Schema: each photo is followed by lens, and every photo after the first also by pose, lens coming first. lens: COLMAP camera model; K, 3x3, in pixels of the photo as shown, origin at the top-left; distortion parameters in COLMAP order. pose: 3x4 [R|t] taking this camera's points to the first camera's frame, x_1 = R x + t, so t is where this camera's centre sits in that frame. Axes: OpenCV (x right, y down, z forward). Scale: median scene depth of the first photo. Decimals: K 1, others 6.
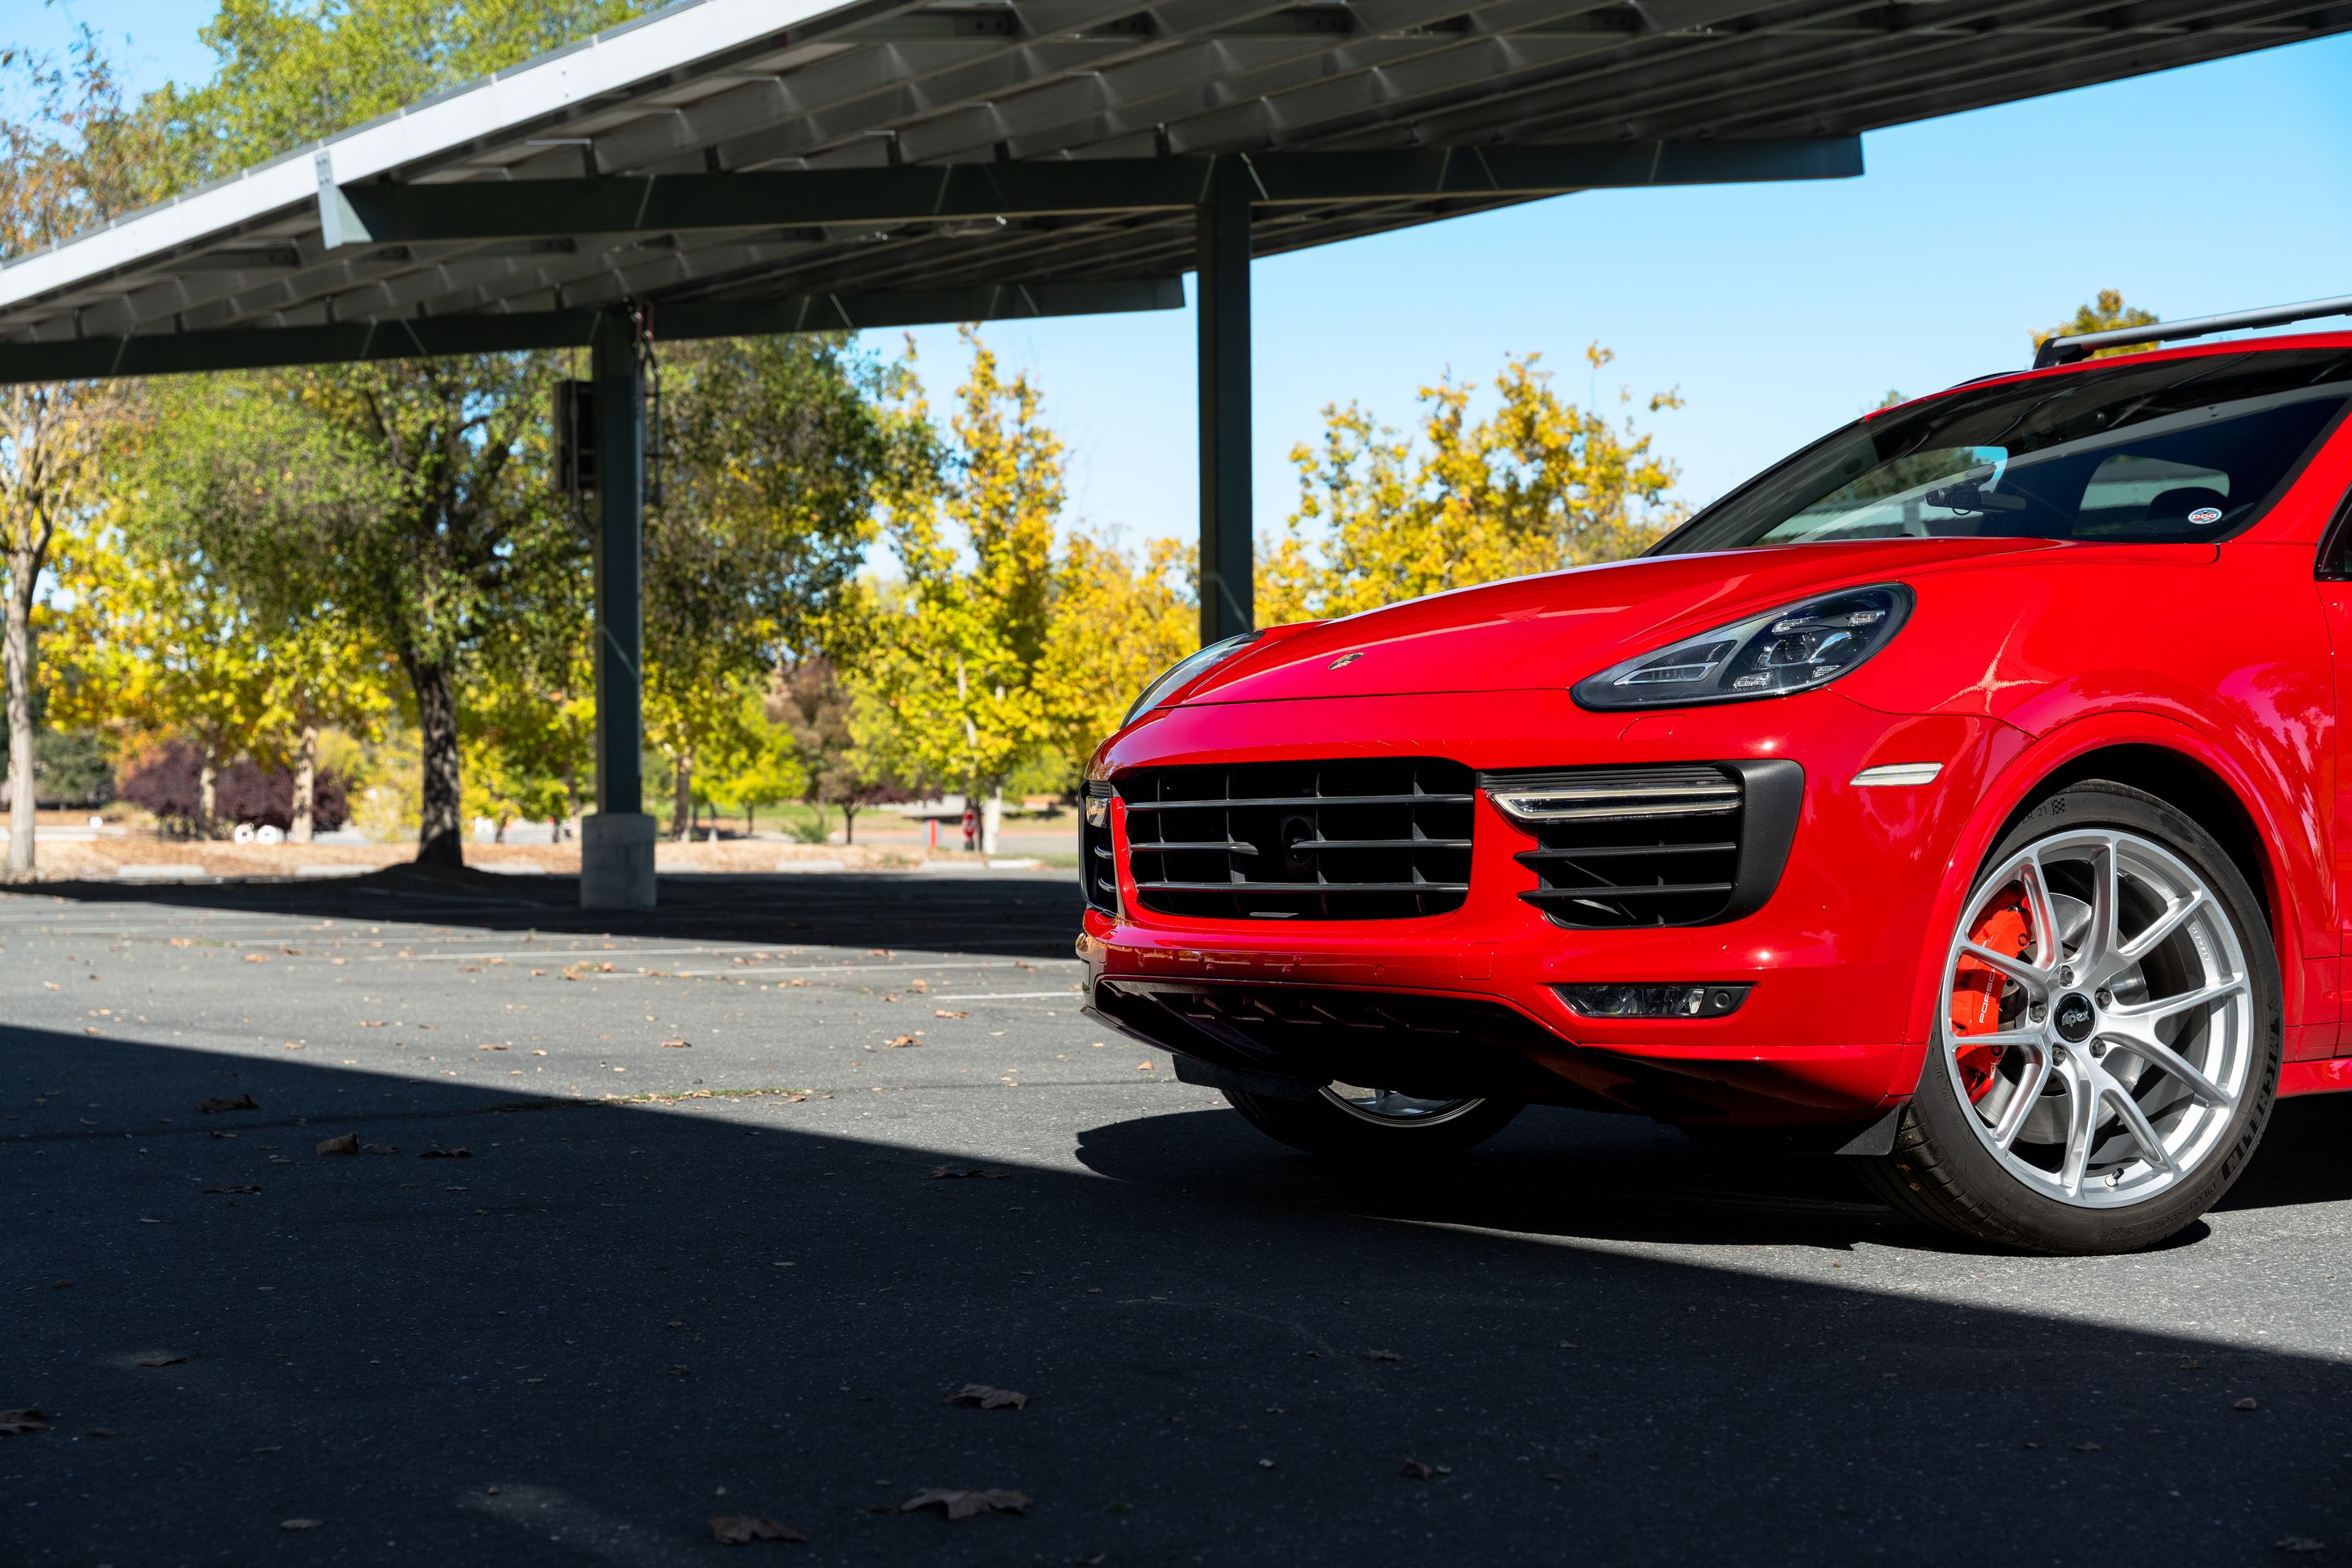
lens RADIAL K [[3270.5, 0, 1177.1], [0, 3270.5, 774.1], [0, 0, 1]] dist [0.014117, 0.033995]
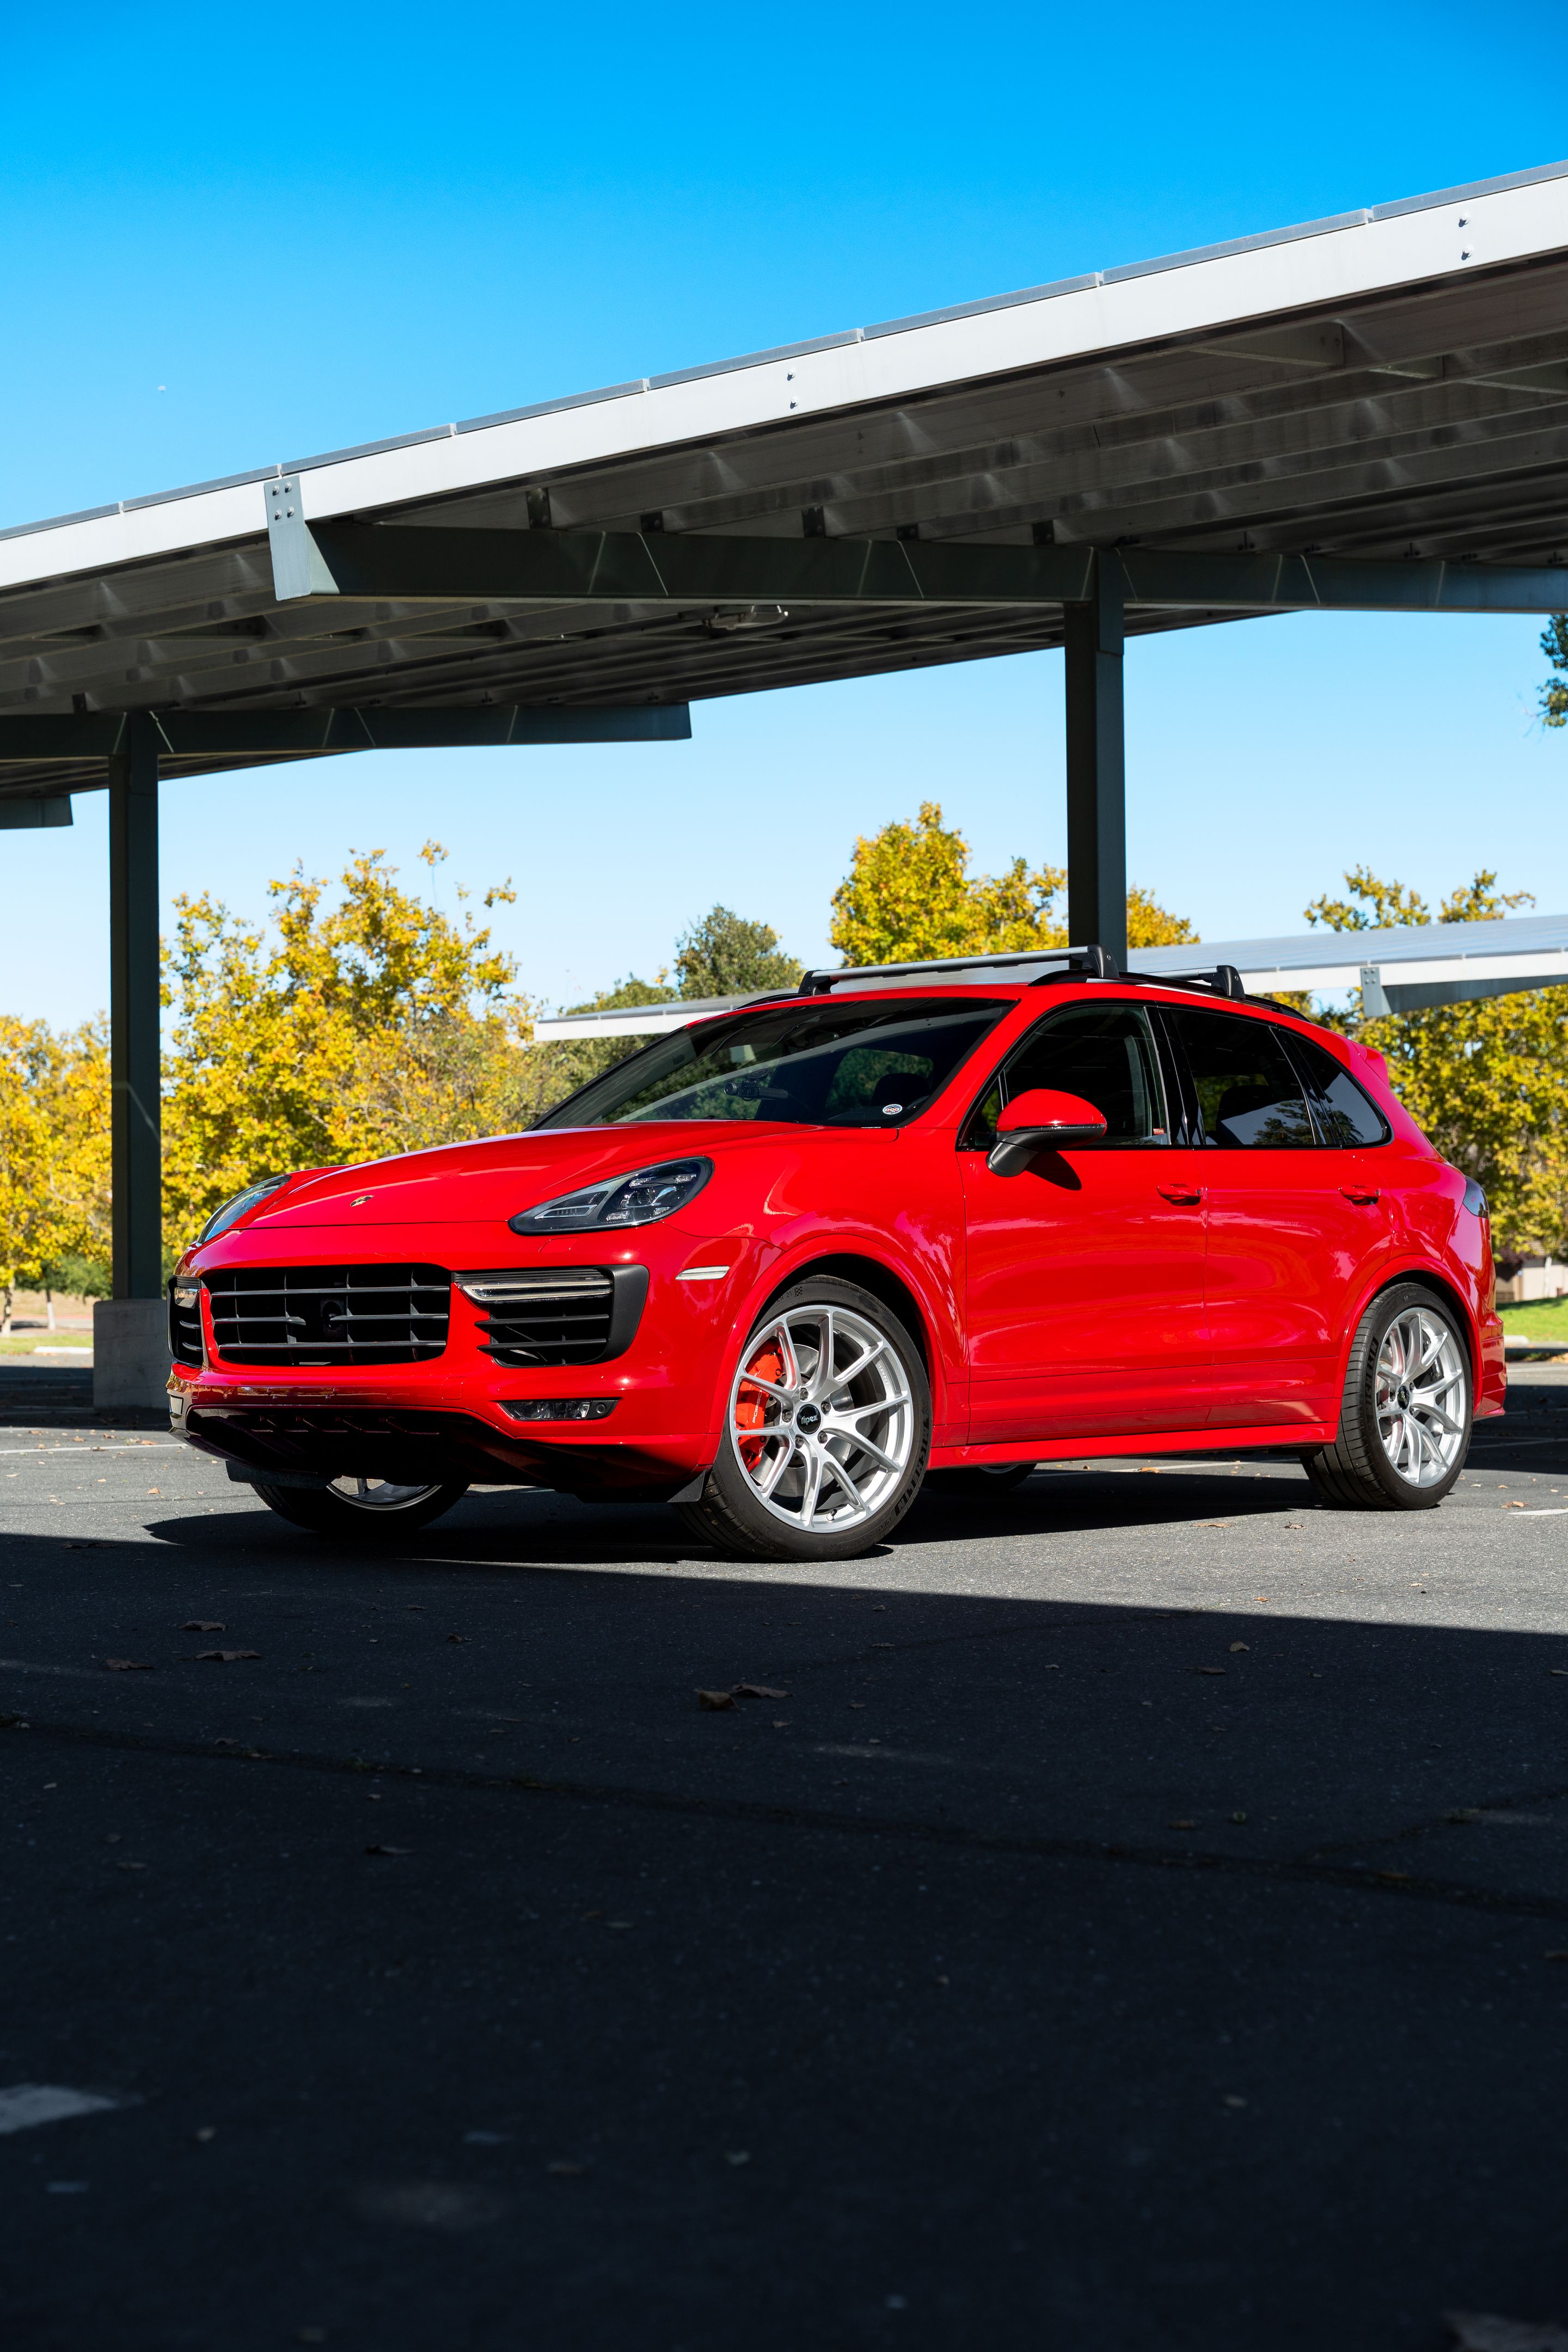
lens RADIAL K [[3304.3, 0, 749.4], [0, 3304.3, 1177.8], [0, 0, 1]] dist [0.028281, 0.012537]
pose [[0.975213, 0.002856, 0.221249, -0.123816], [0.002357, 0.999726, -0.023294, -0.008676], [-0.221255, 0.023238, 0.974939, -0.618176]]
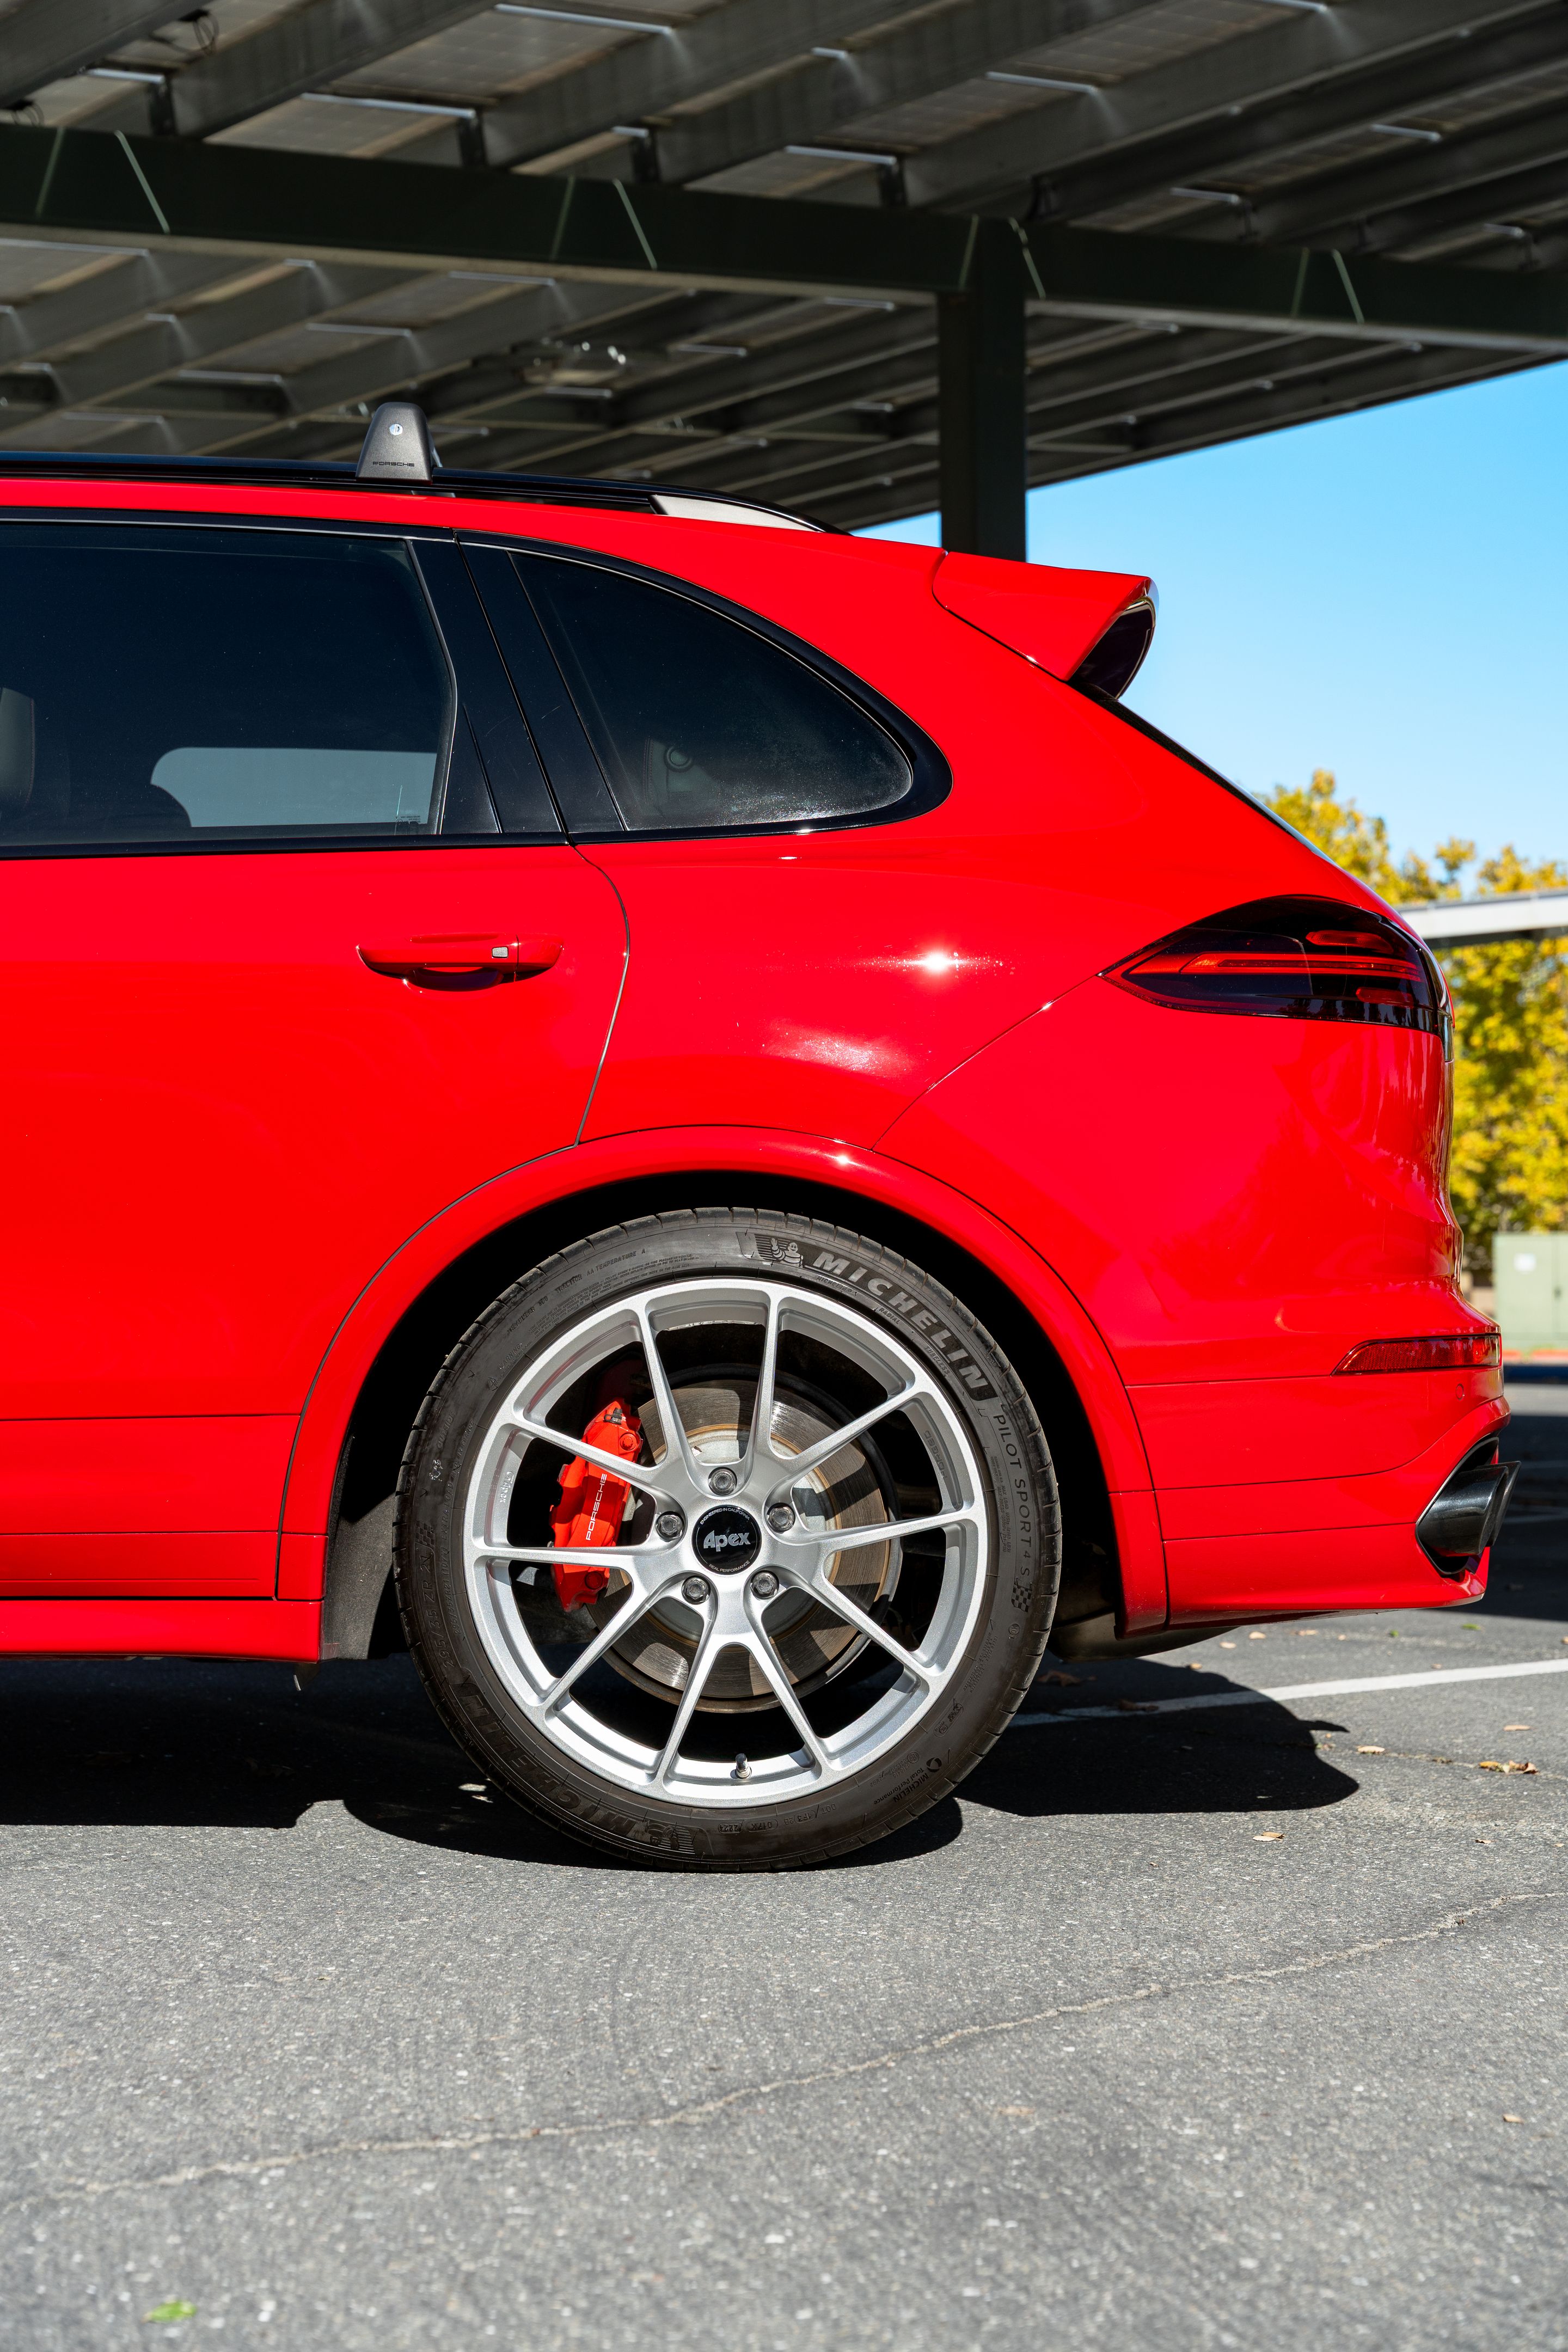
lens RADIAL K [[3328.7, 0, 792.6], [0, 3328.7, 1190.2], [0, 0, 1]] dist [0.010017, 0.064086]
pose [[0.995954, 0.003269, 0.089802, 0.670343], [-0.001256, 0.999747, -0.022455, 0.016894], [-0.089853, 0.022252, 0.995706, 0.308506]]
